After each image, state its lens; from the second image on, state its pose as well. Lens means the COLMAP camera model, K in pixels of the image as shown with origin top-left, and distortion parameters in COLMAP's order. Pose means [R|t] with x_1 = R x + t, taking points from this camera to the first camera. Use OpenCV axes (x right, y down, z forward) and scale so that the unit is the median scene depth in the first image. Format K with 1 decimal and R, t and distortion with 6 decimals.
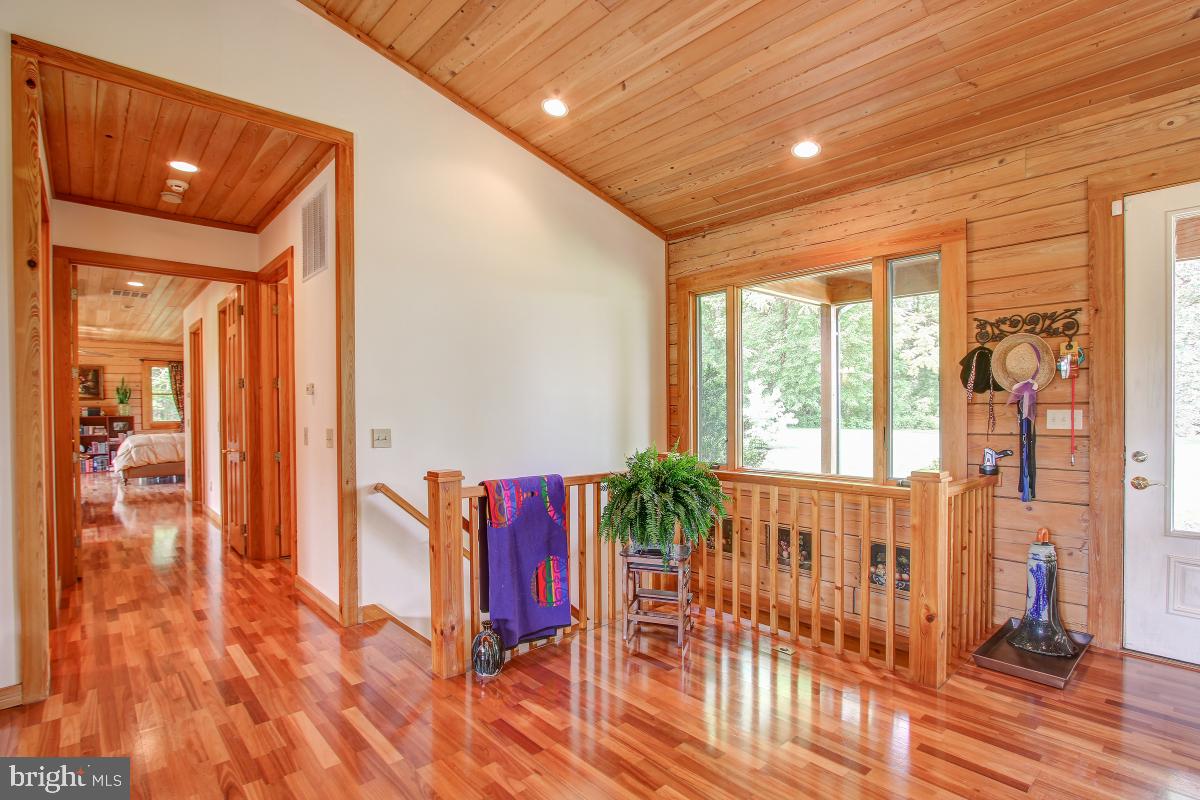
lens RADIAL K [[590.9, 0, 560.7], [0, 590.9, 420.1], [0, 0, 1]] dist [-0.017880, 0.001744]
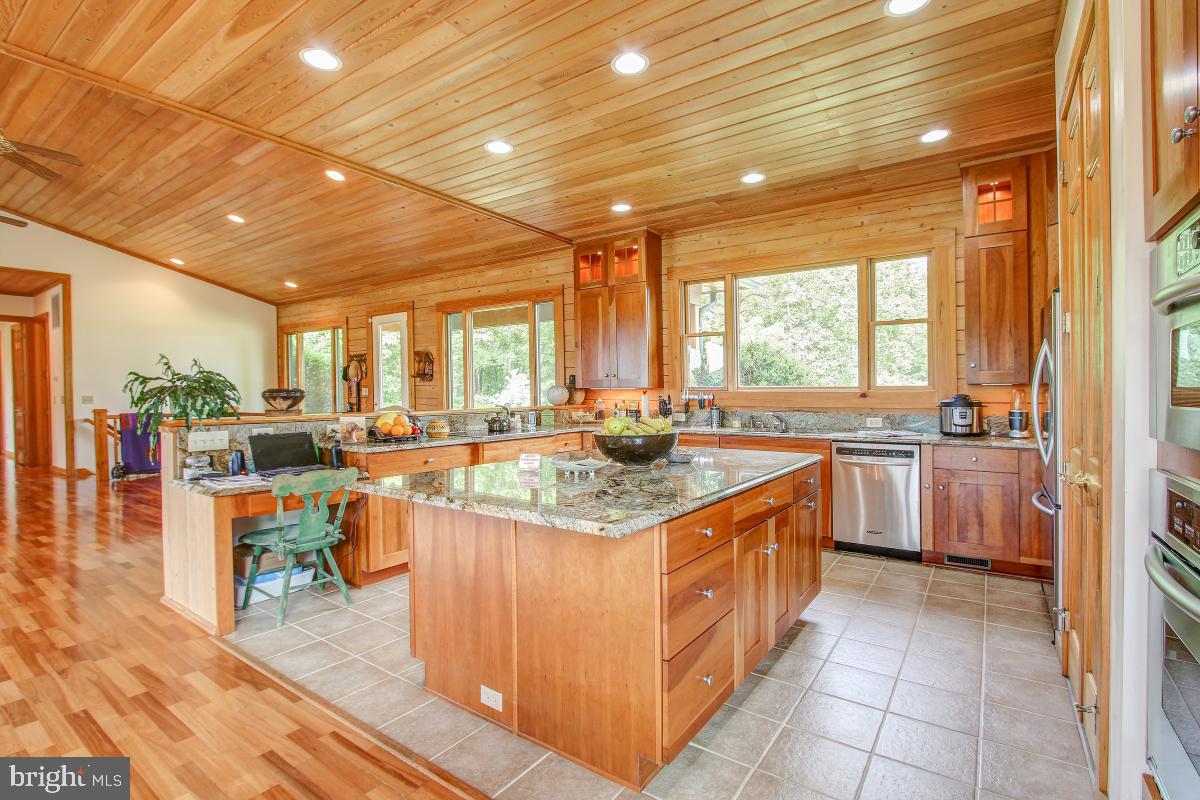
lens RADIAL K [[557.0, 0, 606.9], [0, 557.0, 405.4], [0, 0, 1]] dist [-0.020927, 0.004699]
pose [[0.963033, -0.005838, 0.269320, 1.133515], [0.004447, 0.999973, 0.005774, 0.051119], [-0.269347, -0.004363, 0.963033, -1.726296]]
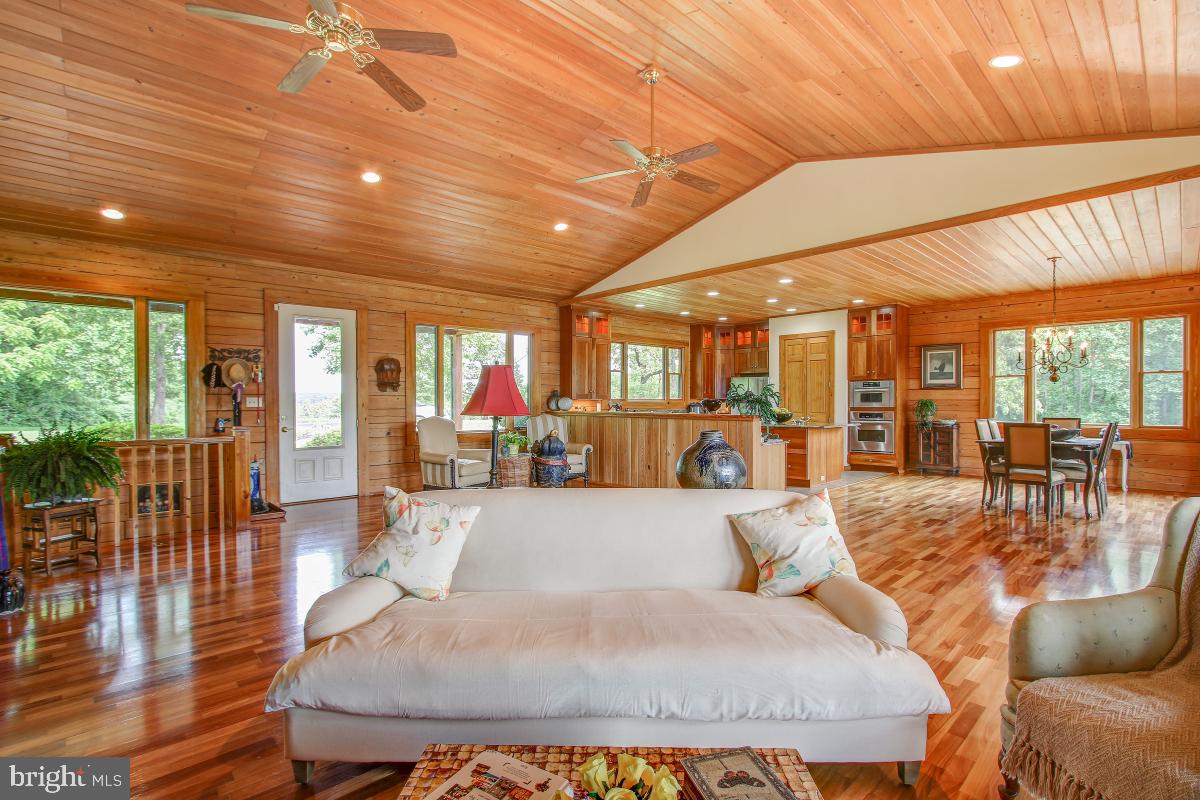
lens RADIAL K [[557.0, 0, 603.7], [0, 557.0, 401.4], [0, 0, 1]] dist [-0.020927, 0.004699]
pose [[-0.047942, 0.001631, 0.998849, -1.022737], [0.019872, 0.999802, -0.000679, 0.019489], [-0.998652, 0.019816, -0.047965, -0.123558]]
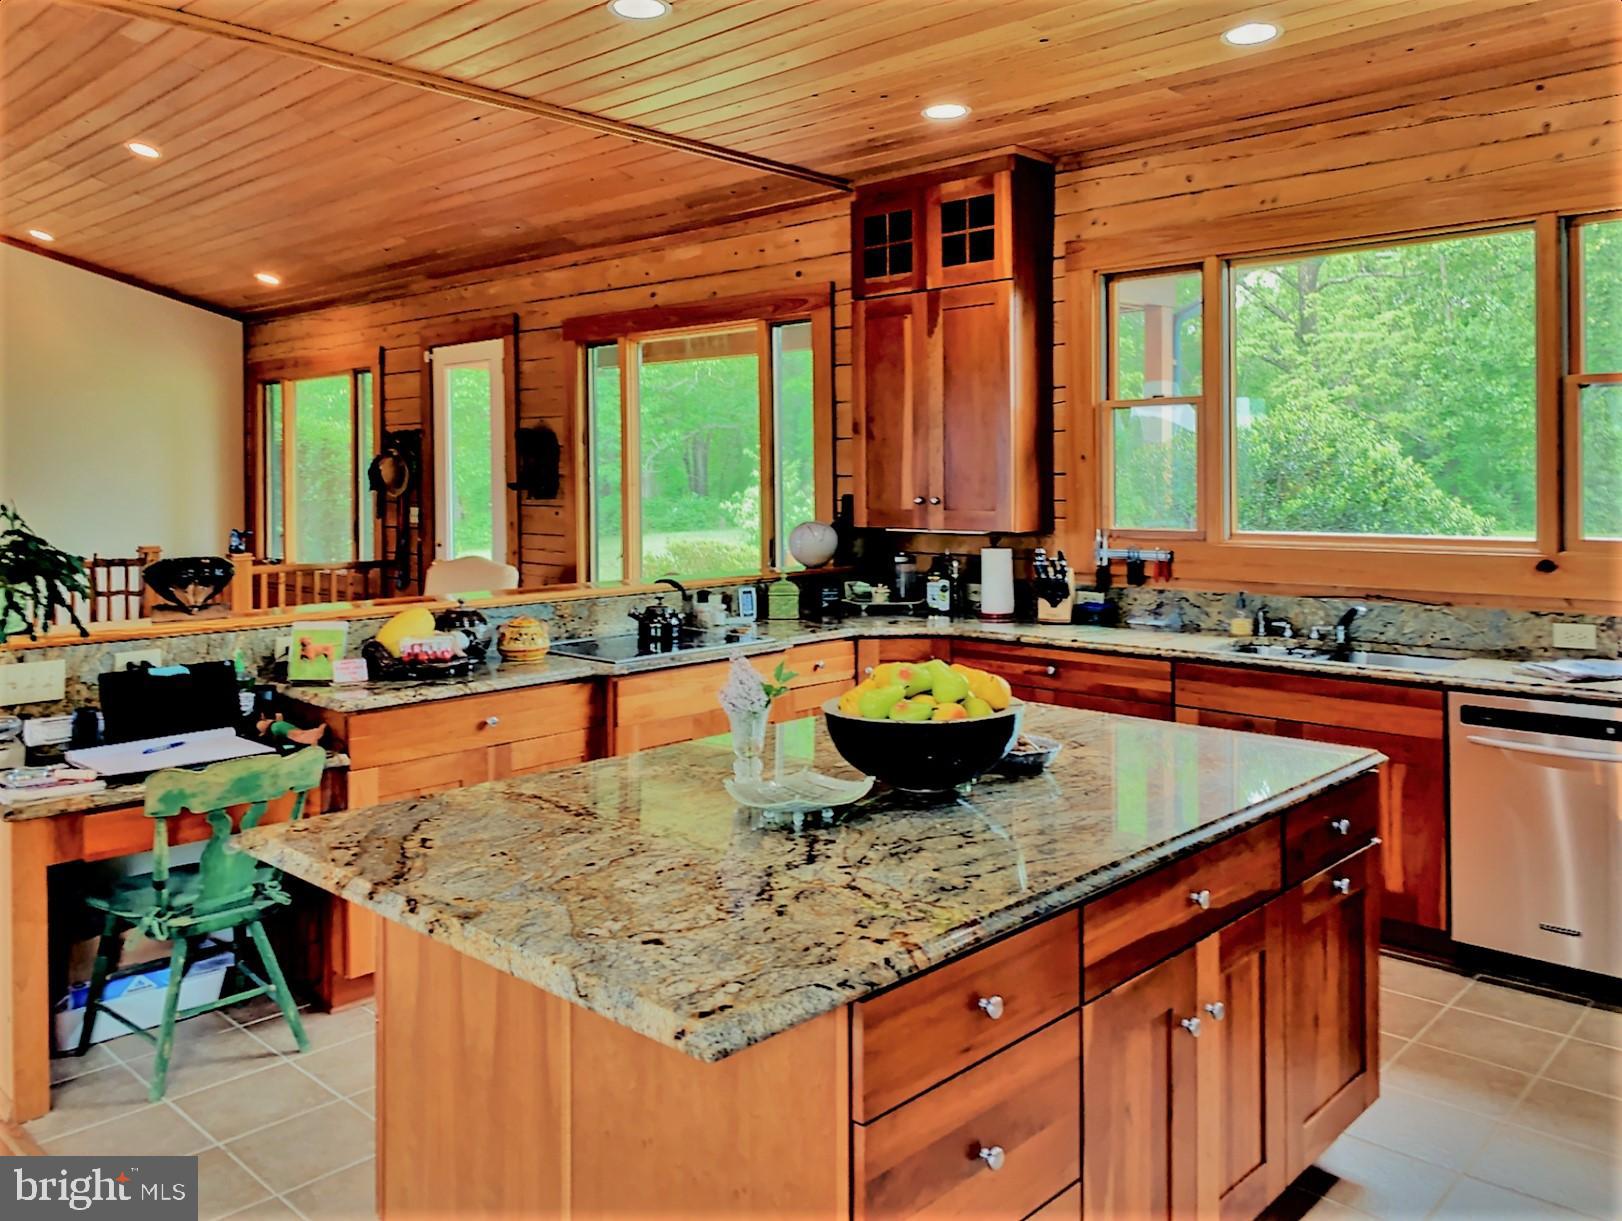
lens RADIAL K [[1298.4, 0, 824.7], [0, 1298.4, 487.8], [0, 0, 1]] dist [0.014922, -0.015107]
pose [[0.992184, -0.010141, 0.124373, 1.243850], [0.010635, 0.999938, -0.003309, -0.034151], [-0.124331, 0.004606, 0.992230, -1.751985]]
